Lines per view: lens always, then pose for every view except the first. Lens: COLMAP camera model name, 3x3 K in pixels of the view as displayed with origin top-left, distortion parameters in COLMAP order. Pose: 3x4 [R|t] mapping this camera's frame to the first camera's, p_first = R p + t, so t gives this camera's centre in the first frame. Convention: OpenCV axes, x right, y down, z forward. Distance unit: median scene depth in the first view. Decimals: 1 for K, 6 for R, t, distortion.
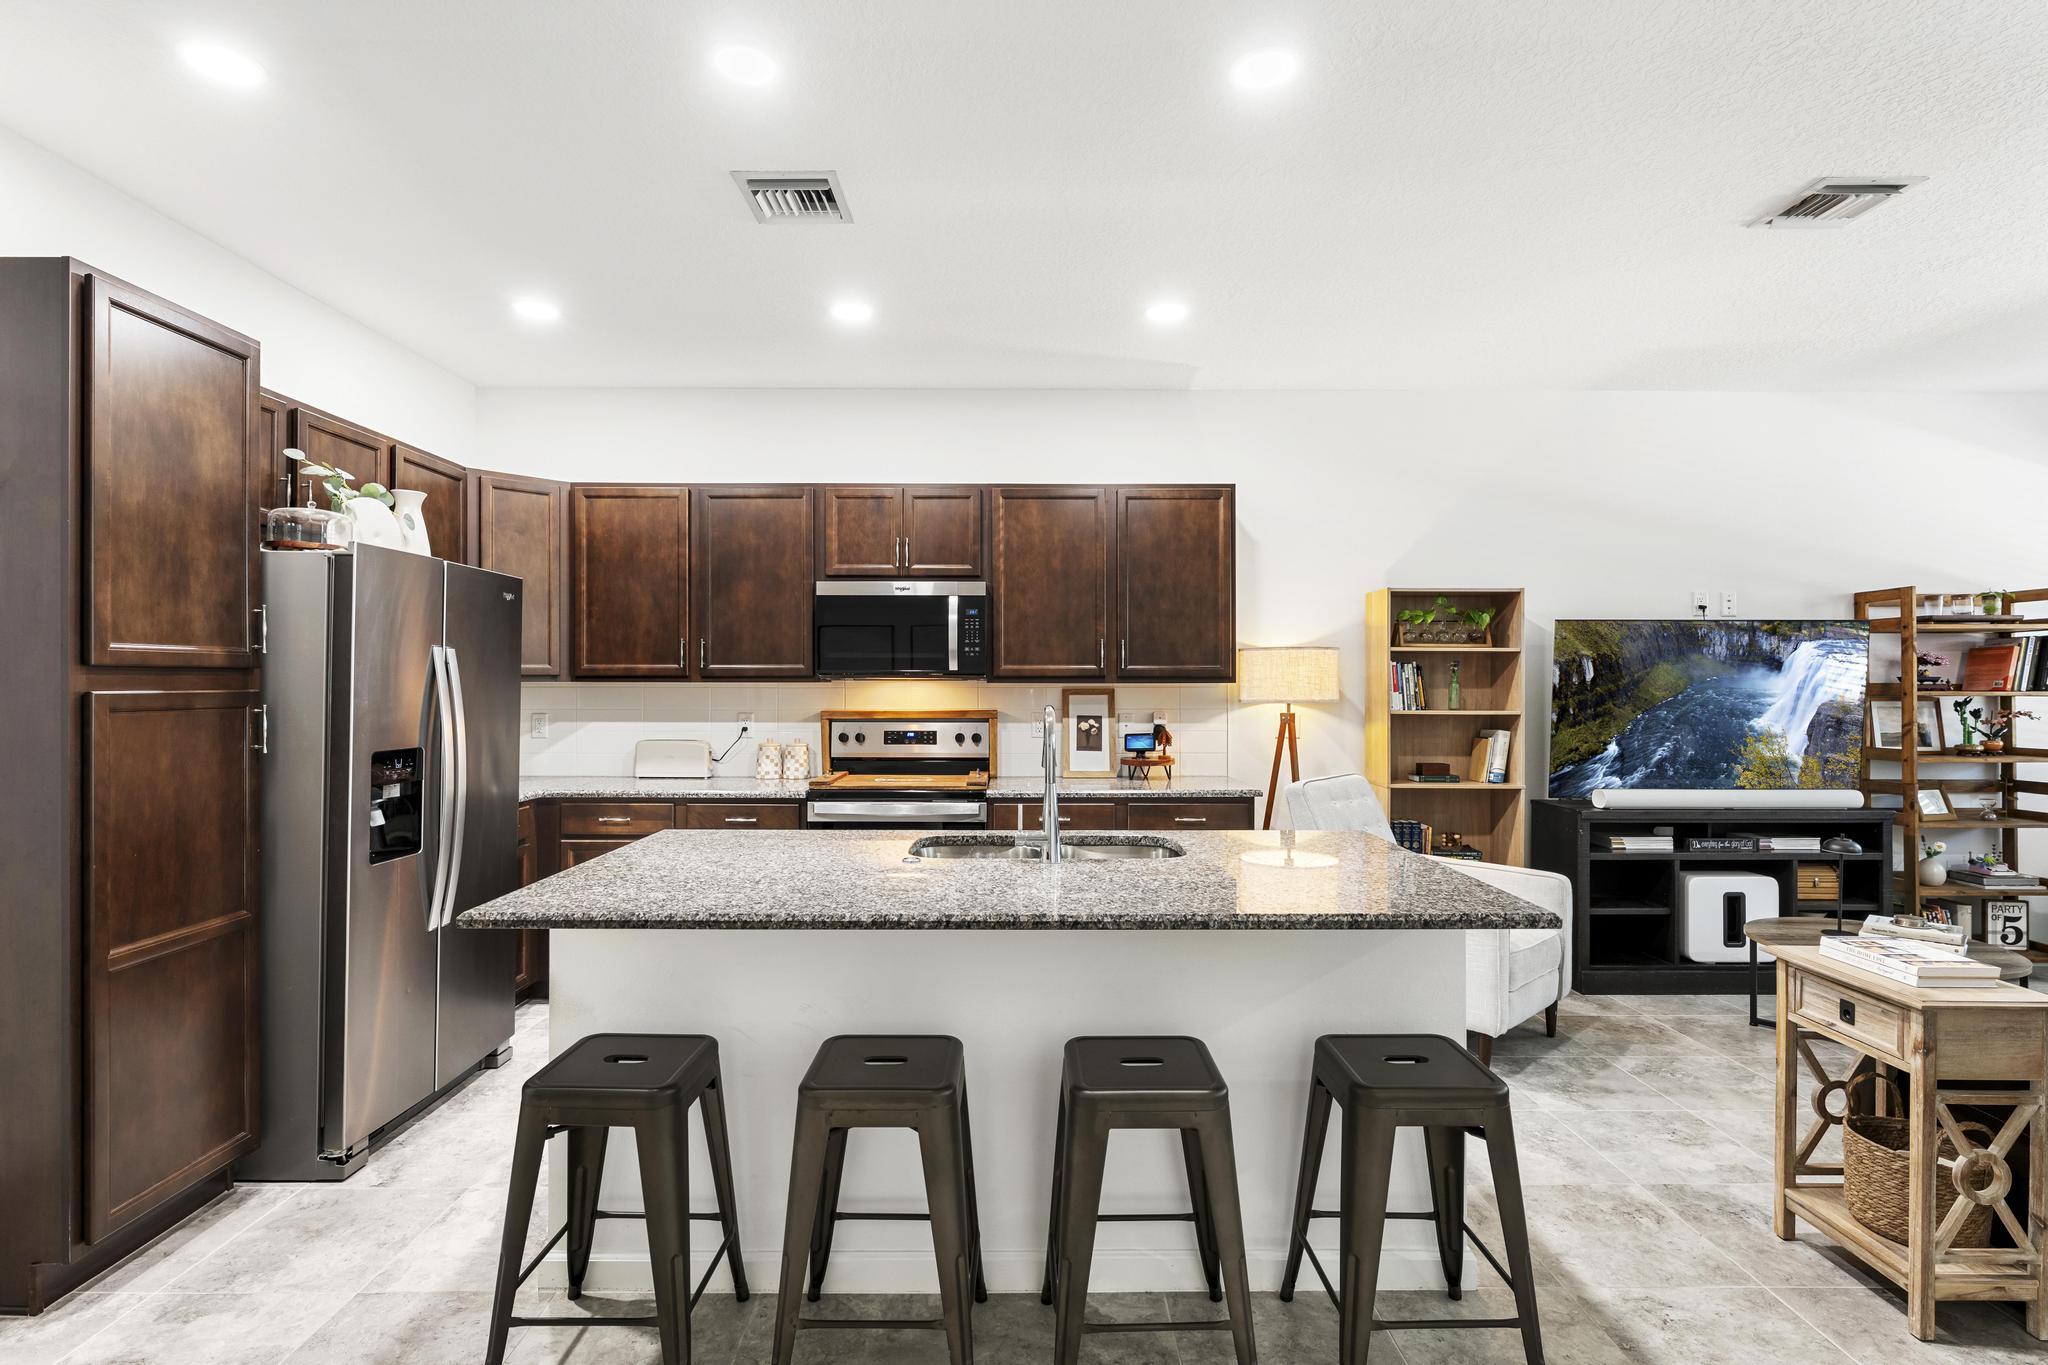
lens RADIAL K [[976.3, 0, 1017.3], [0, 976.3, 681.9], [0, 0, 1]] dist [-0.000678, 0.000188]
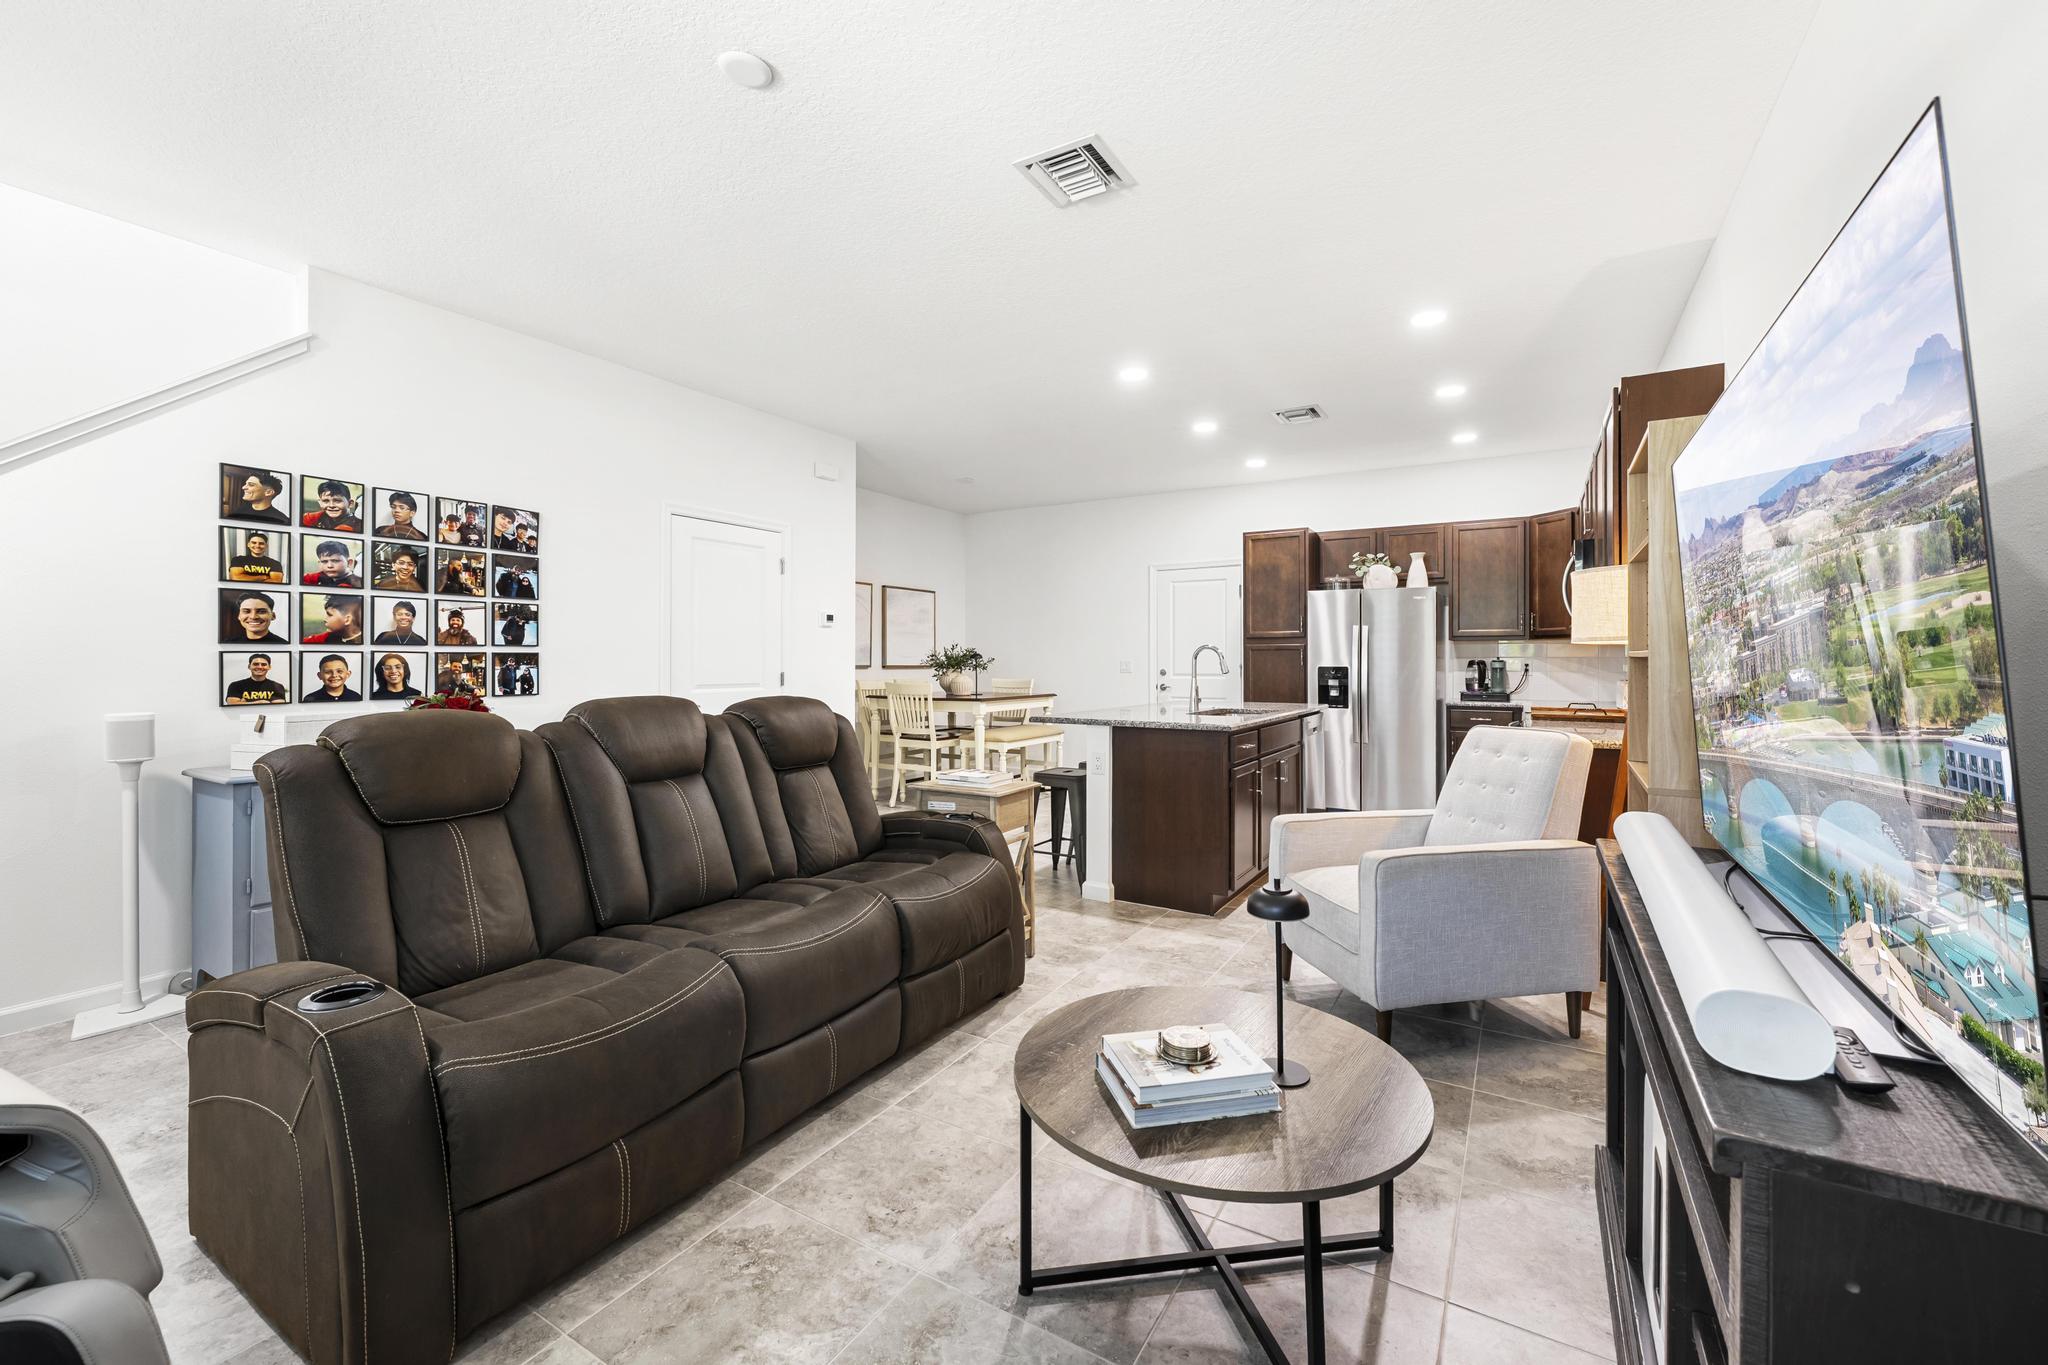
lens RADIAL K [[817.7, 0, 1030.9], [0, 817.7, 659.2], [0, 0, 1]] dist [-0.000566, -0.000739]
pose [[-0.517984, -0.003332, -0.855384, 1.049565], [0.001067, 0.999989, -0.004541, 0.037242], [0.855390, -0.003265, -0.517974, 0.915140]]
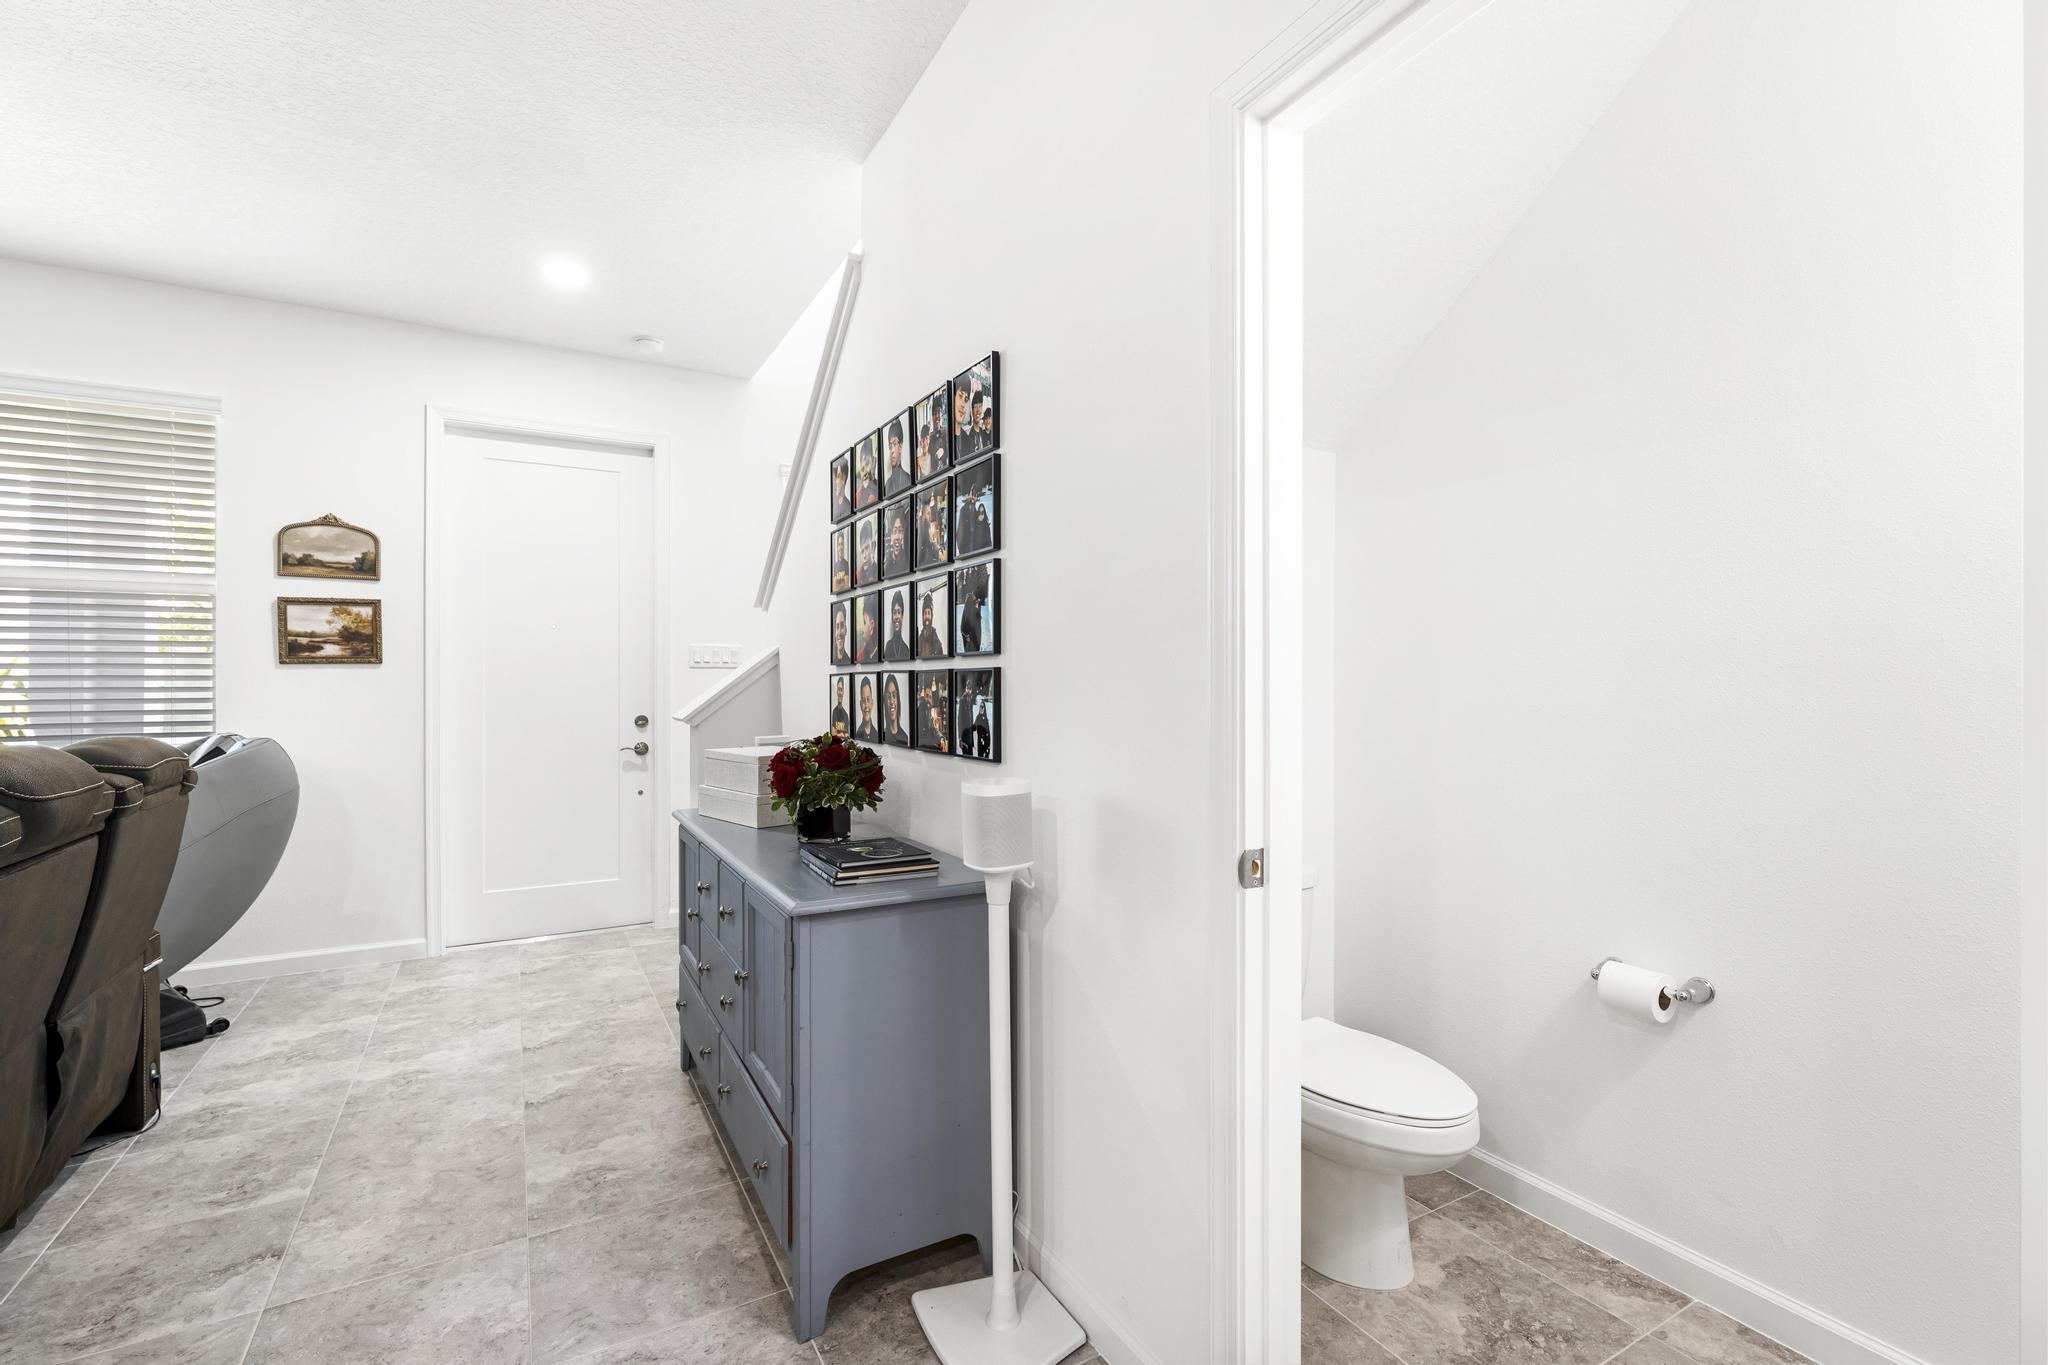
lens RADIAL K [[902.2, 0, 1019.1], [0, 902.2, 682.1], [0, 0, 1]] dist [-0.003353, 0.000446]
pose [[-0.487465, 0.001042, 0.873142, 0.175115], [-0.000557, 0.999999, -0.001505, 0.033257], [-0.873143, -0.001220, -0.487463, 0.192579]]
